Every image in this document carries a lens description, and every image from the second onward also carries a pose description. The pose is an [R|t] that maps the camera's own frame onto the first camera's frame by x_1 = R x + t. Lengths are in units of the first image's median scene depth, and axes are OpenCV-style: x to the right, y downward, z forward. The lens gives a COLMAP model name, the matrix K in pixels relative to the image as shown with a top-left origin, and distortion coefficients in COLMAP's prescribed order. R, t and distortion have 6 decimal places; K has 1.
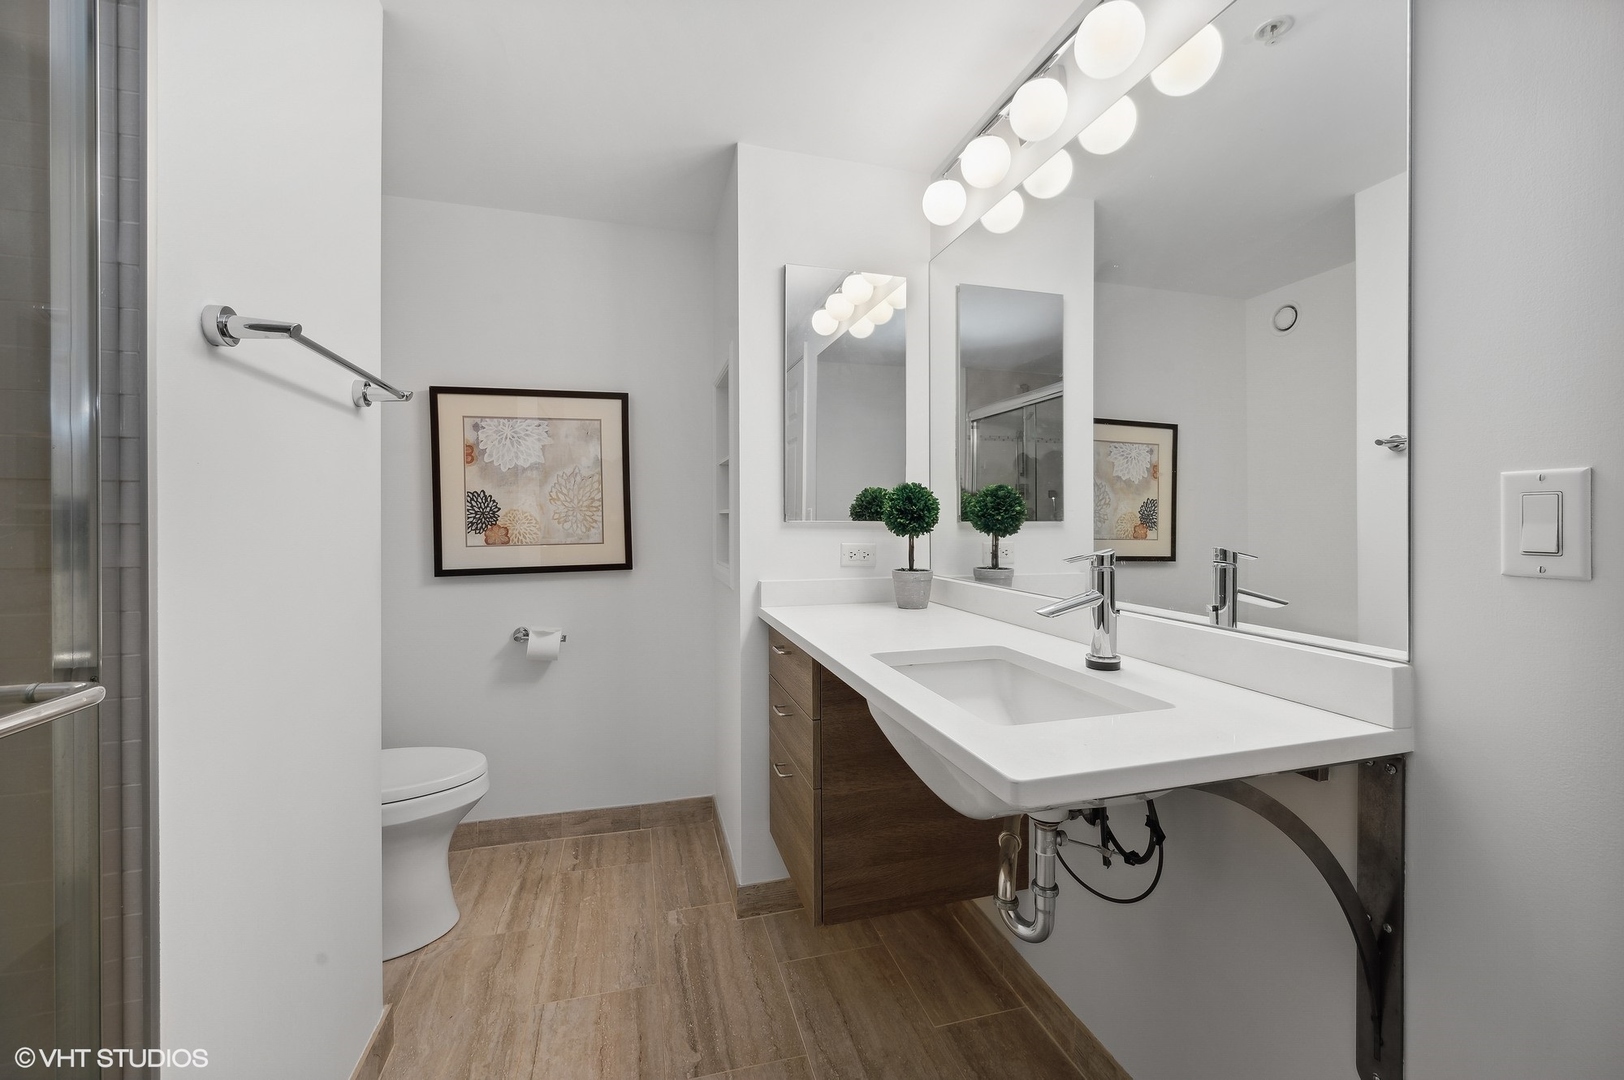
lens RADIAL K [[652.2, 0, 829.5], [0, 652.2, 518.9], [0, 0, 1]] dist [-0.000351, 0.000427]
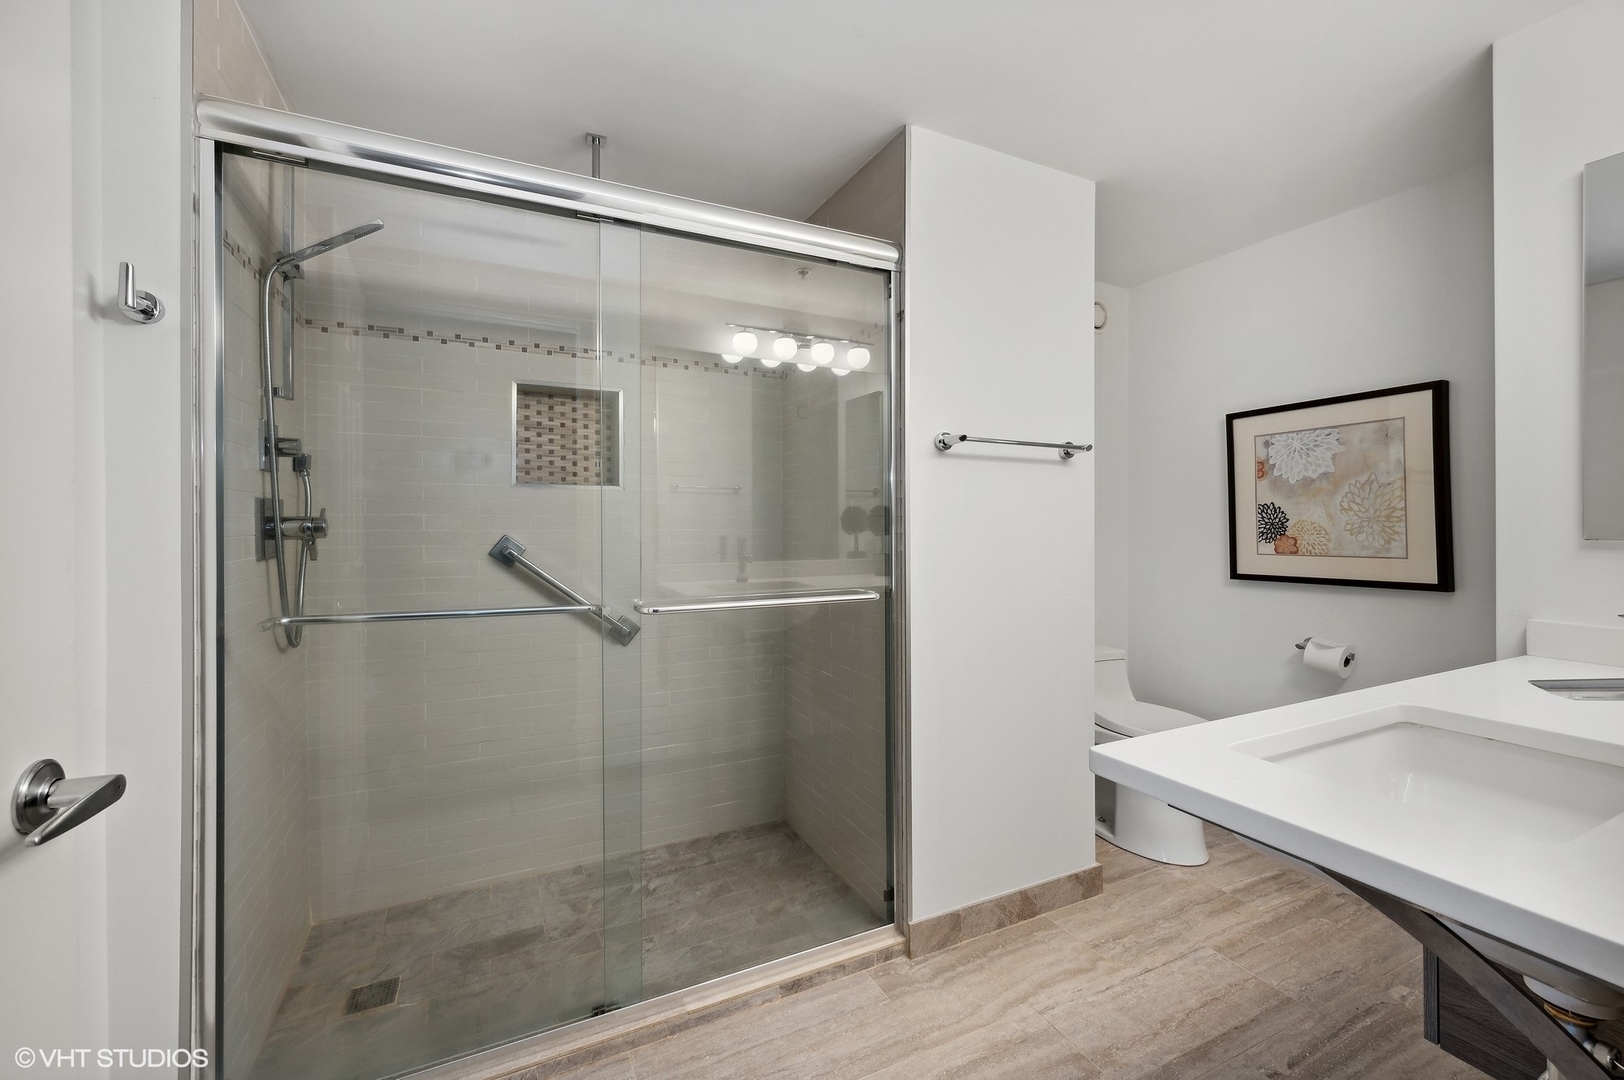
lens RADIAL K [[652.2, 0, 824.0], [0, 652.2, 528.0], [0, 0, 1]] dist [-0.000351, 0.000427]
pose [[0.205466, 0.010498, -0.978608, 0.367906], [-0.002547, 0.999945, 0.010192, -0.011085], [0.978661, 0.000398, 0.205482, 0.057922]]
